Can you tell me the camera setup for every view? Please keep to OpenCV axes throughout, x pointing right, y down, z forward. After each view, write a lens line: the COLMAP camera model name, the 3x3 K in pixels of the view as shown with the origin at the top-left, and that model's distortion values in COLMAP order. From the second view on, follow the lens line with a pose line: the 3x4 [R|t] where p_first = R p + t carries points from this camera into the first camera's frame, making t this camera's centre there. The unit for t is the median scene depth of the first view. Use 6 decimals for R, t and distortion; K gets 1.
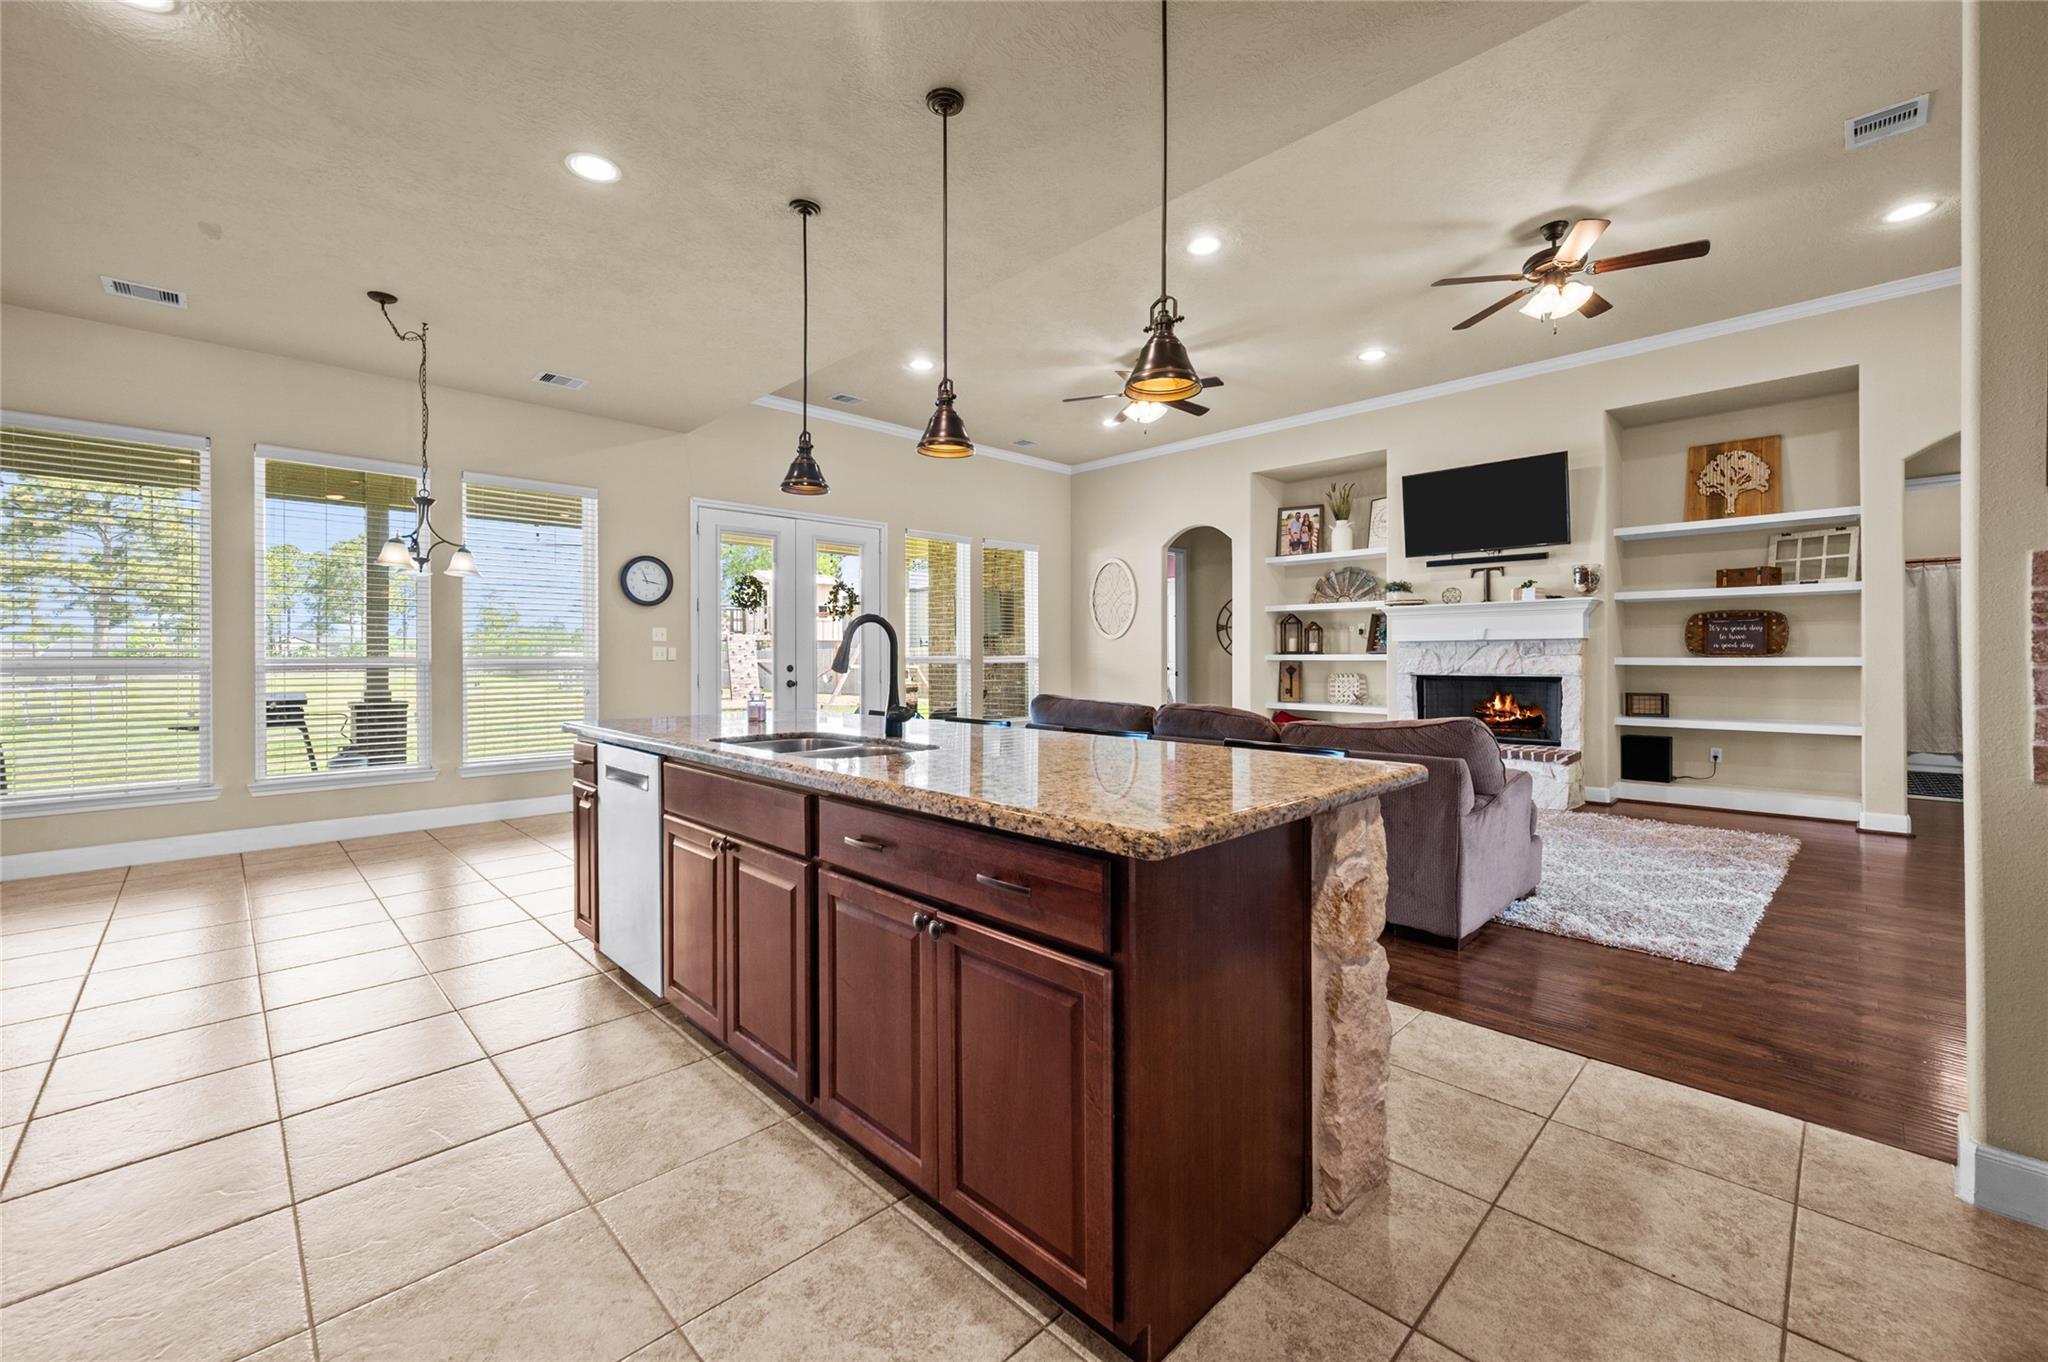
lens RADIAL K [[819.6, 0, 1021.9], [0, 819.6, 651.4], [0, 0, 1]] dist [-0.000470, 0.000604]
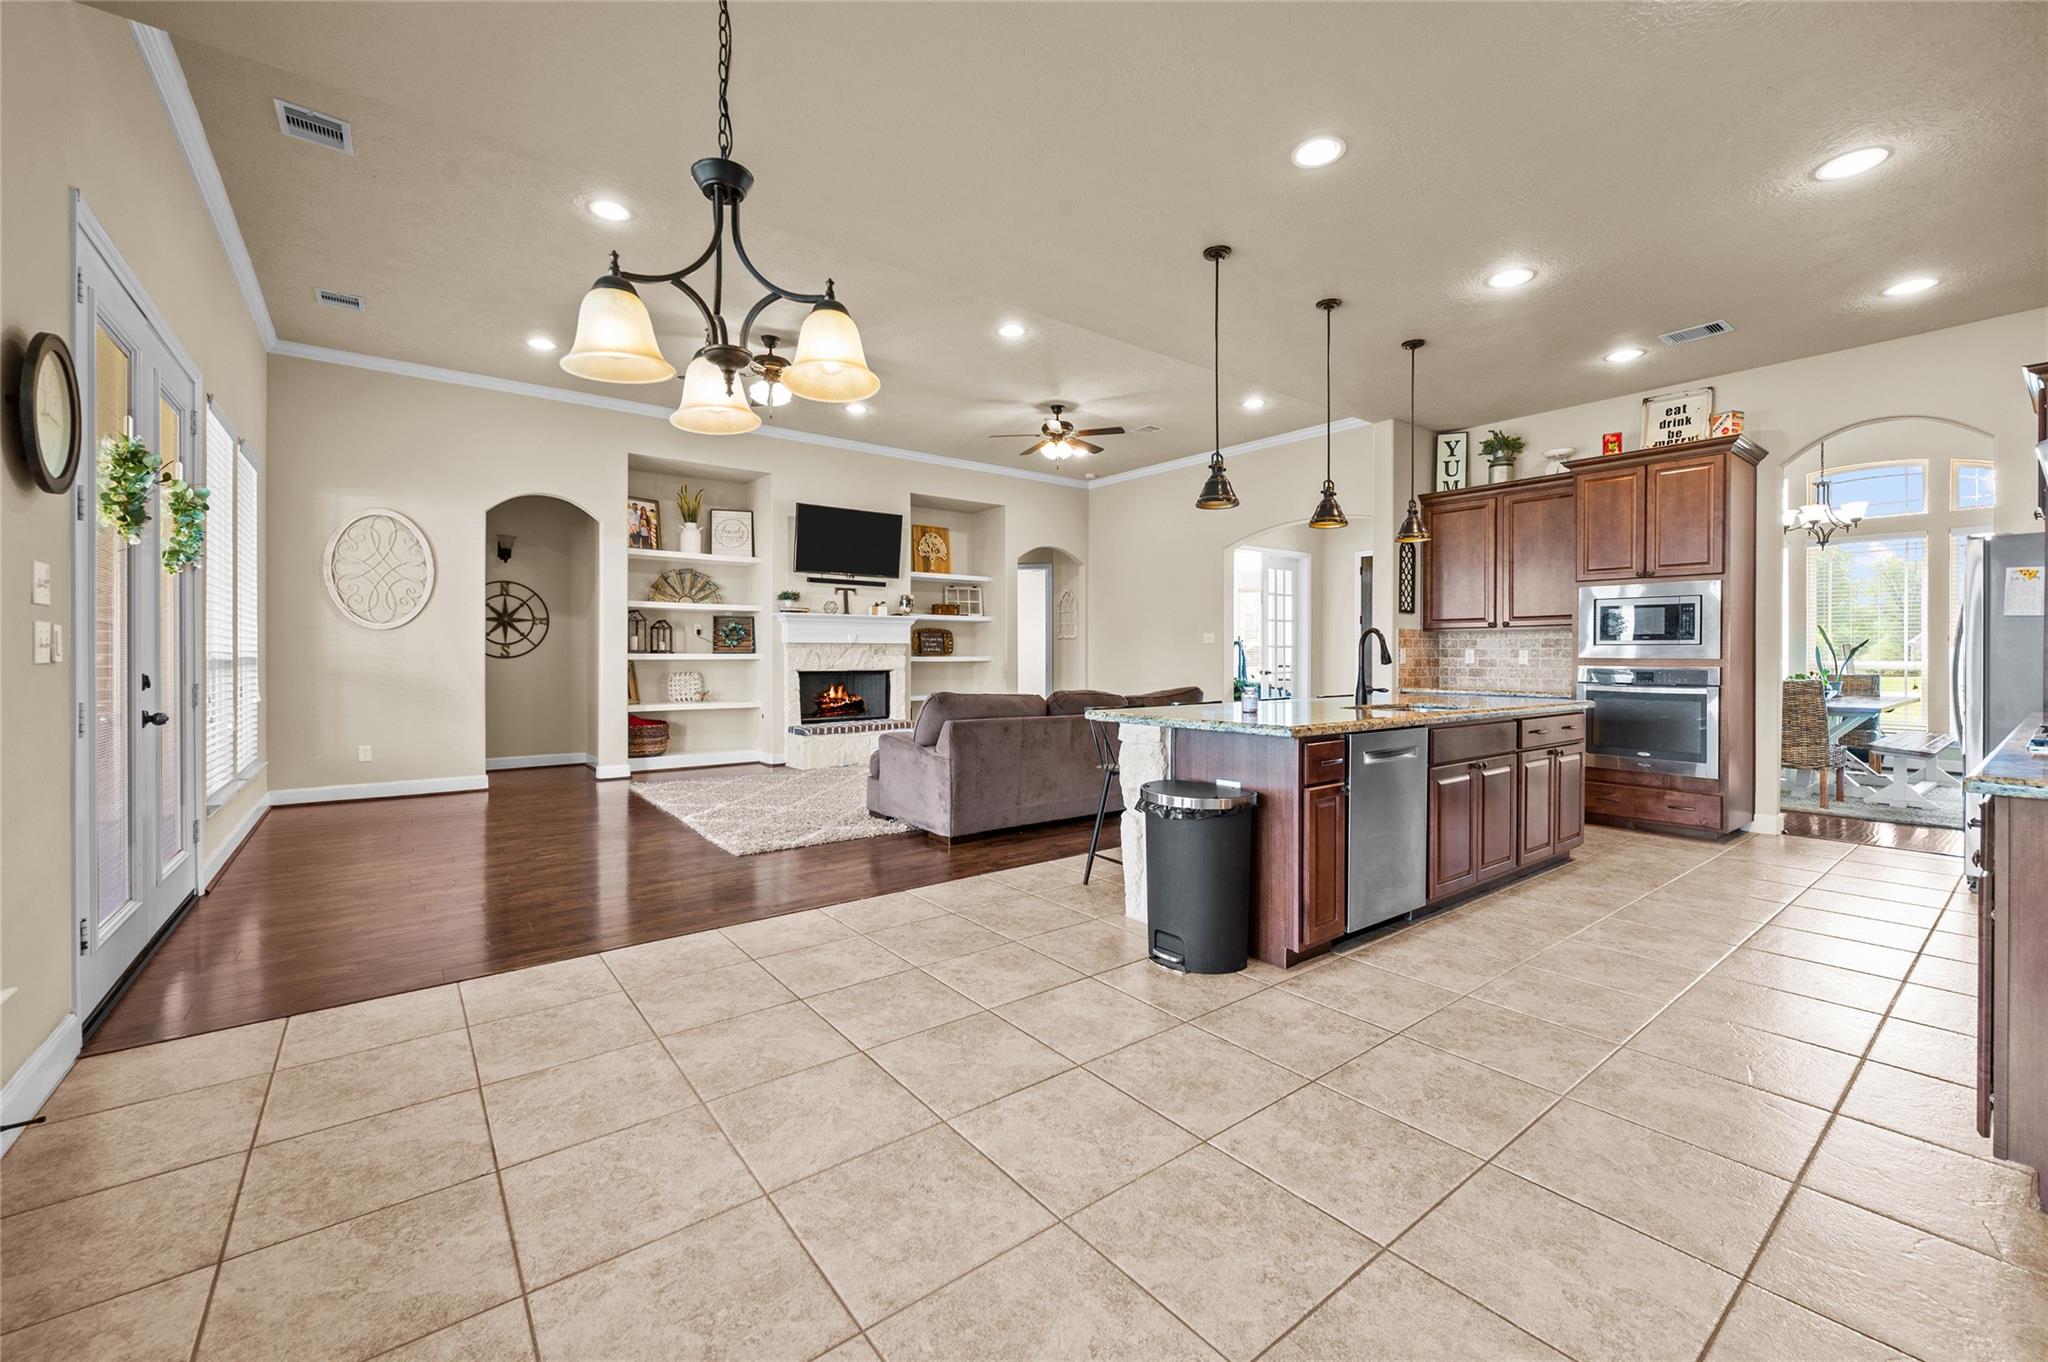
lens RADIAL K [[819.6, 0, 1021.9], [0, 819.6, 651.4], [0, 0, 1]] dist [-0.000470, 0.000604]
pose [[0.120248, 0.006217, 0.992724, -0.717398], [-0.006578, 0.999963, -0.005465, 0.004893], [-0.992722, -0.005873, 0.120285, 0.574974]]
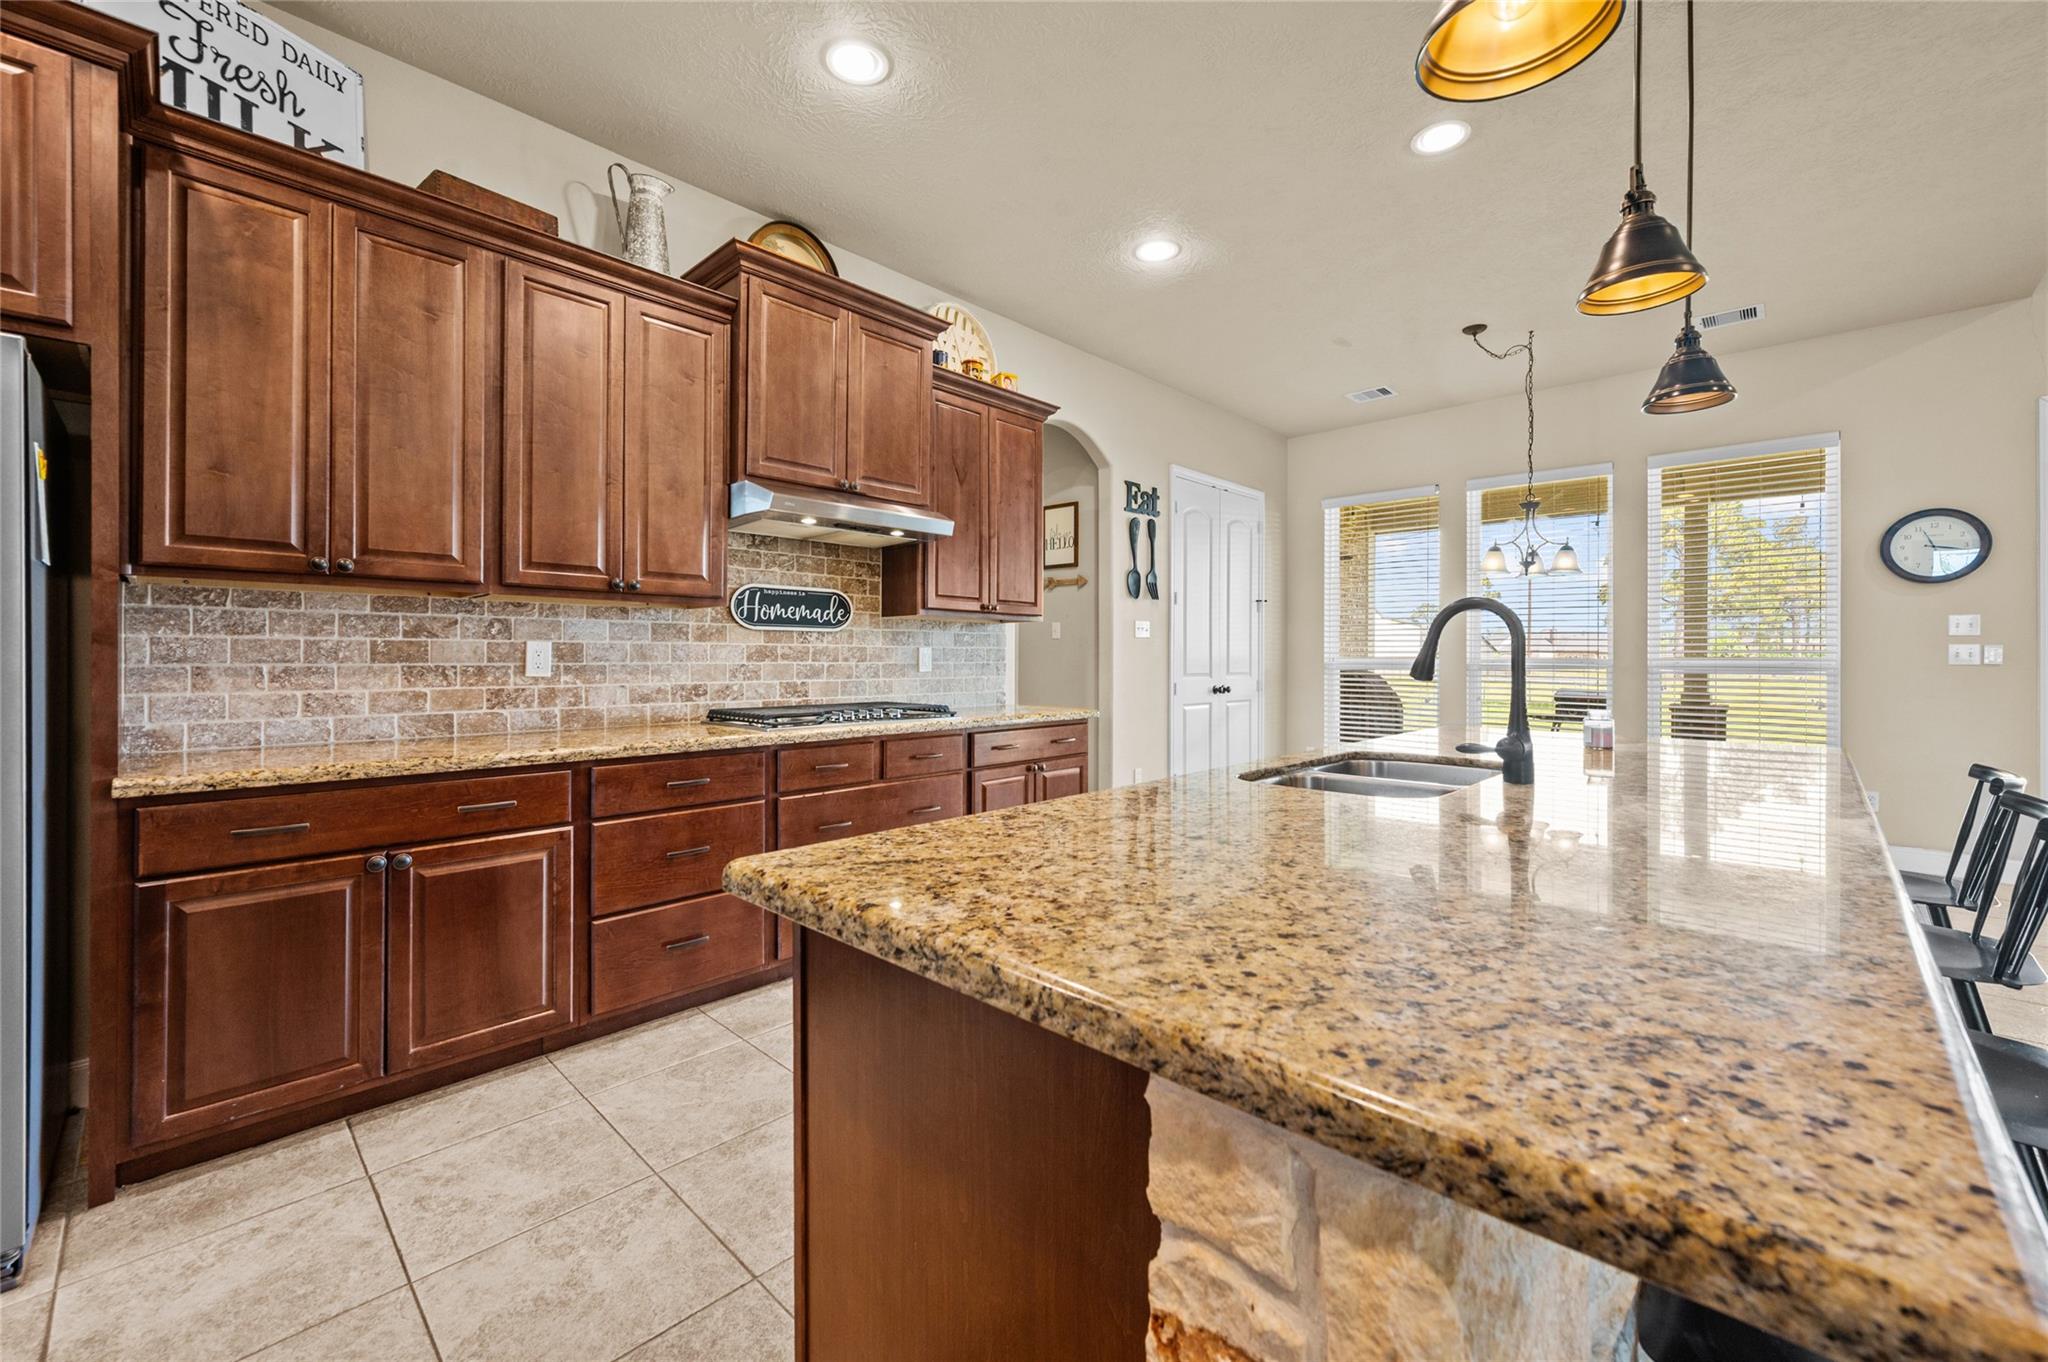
lens RADIAL K [[817.9, 0, 1021.7], [0, 817.9, 655.6], [0, 0, 1]] dist [-0.000435, 0.000846]
pose [[0.026209, 0.000127, -0.999656, 0.189554], [0.003924, 0.999992, 0.000230, 0.000479], [0.999649, -0.003929, 0.026208, 0.233193]]
